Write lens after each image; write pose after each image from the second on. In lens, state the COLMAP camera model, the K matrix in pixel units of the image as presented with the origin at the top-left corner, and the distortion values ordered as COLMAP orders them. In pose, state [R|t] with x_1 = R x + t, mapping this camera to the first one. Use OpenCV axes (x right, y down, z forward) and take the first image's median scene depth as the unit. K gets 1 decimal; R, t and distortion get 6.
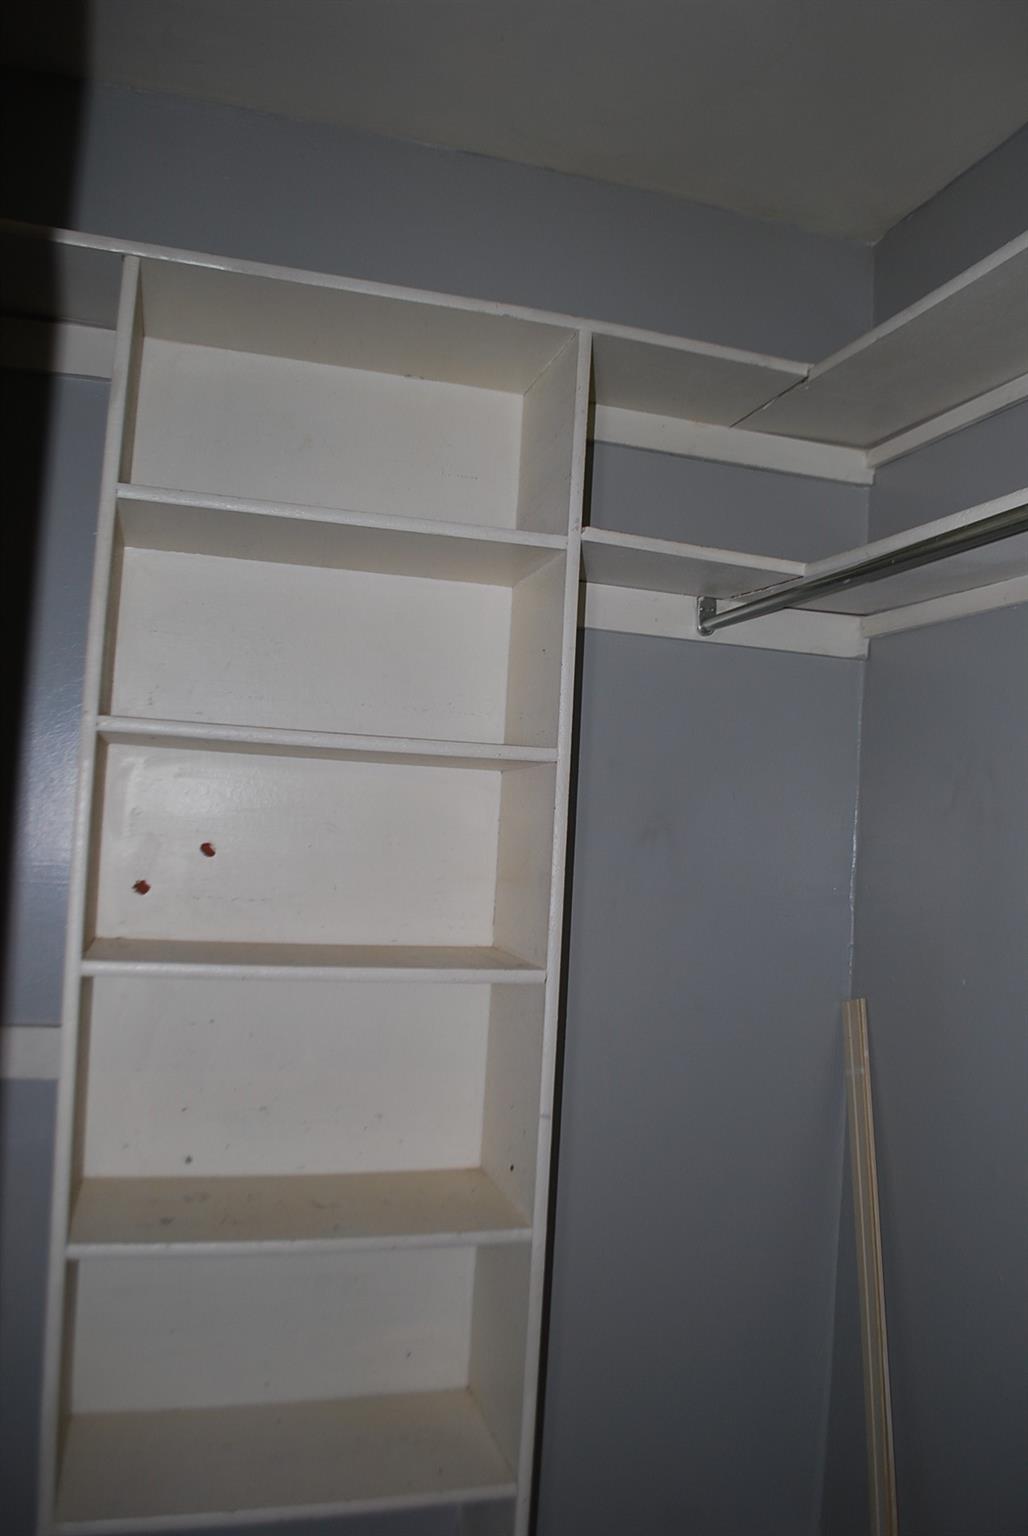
lens RADIAL K [[1218.1, 0, 514.0], [0, 1218.1, 768.0], [0, 0, 1]] dist [-0.076708, 0.009891]
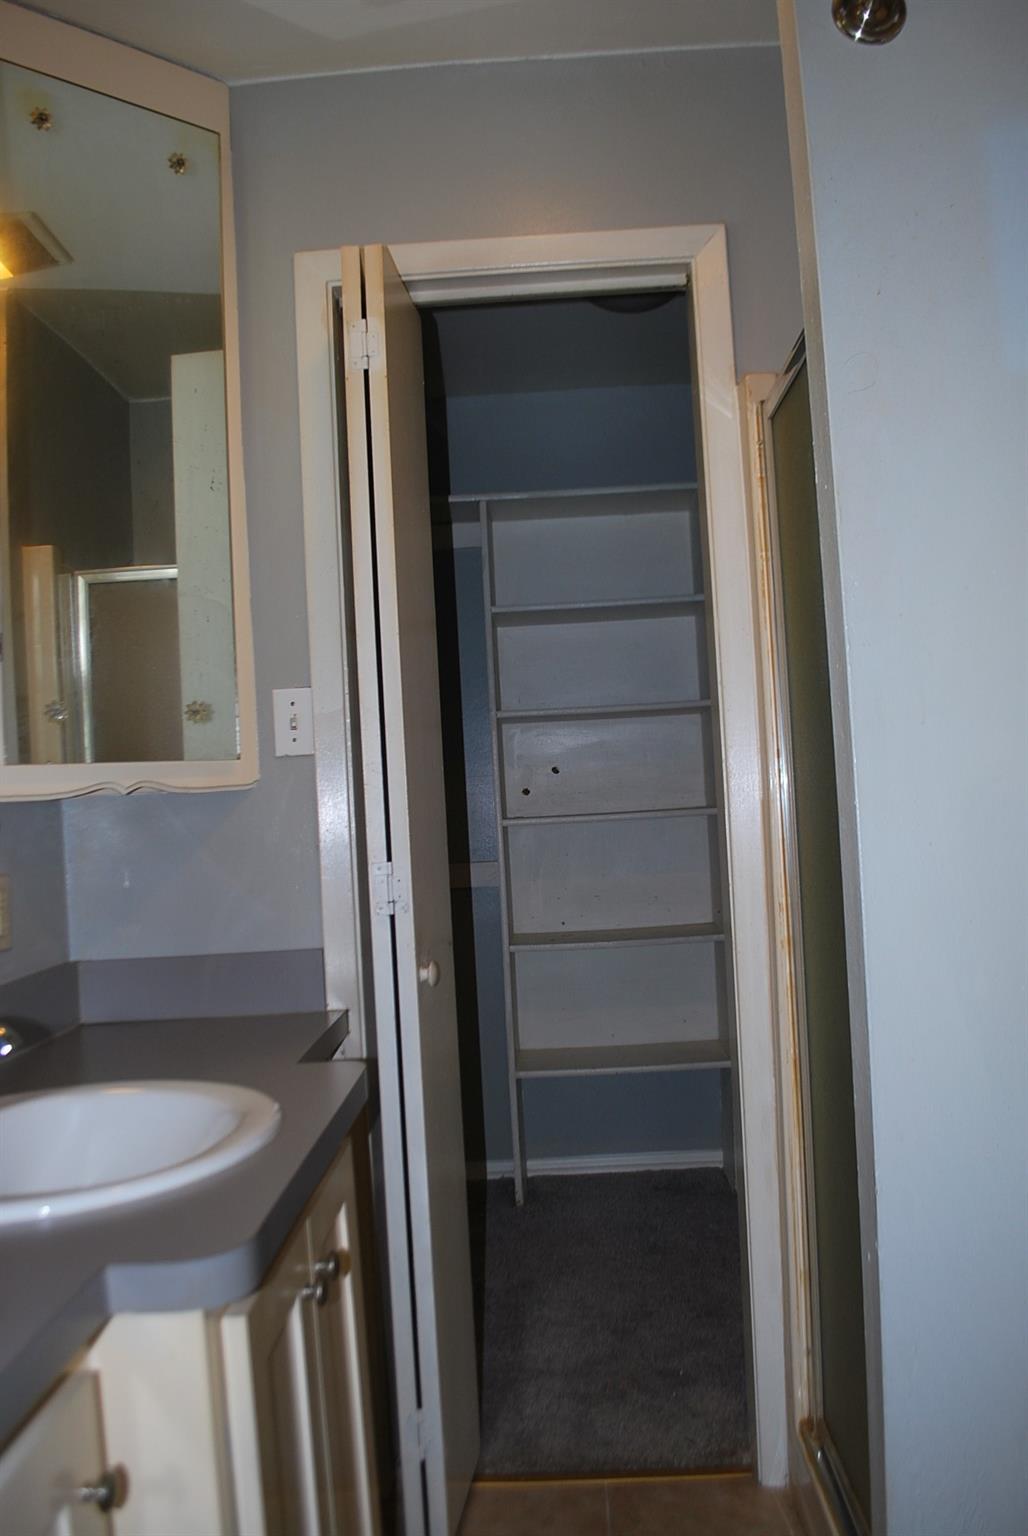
lens RADIAL K [[1212.6, 0, 546.0], [0, 1212.6, 751.4], [0, 0, 1]] dist [-0.081069, 0.009671]
pose [[0.950828, -0.118940, -0.285971, 0.326251], [0.124116, 0.992268, -0.000025, 0.036063], [0.283763, -0.035470, 0.958238, -0.976263]]
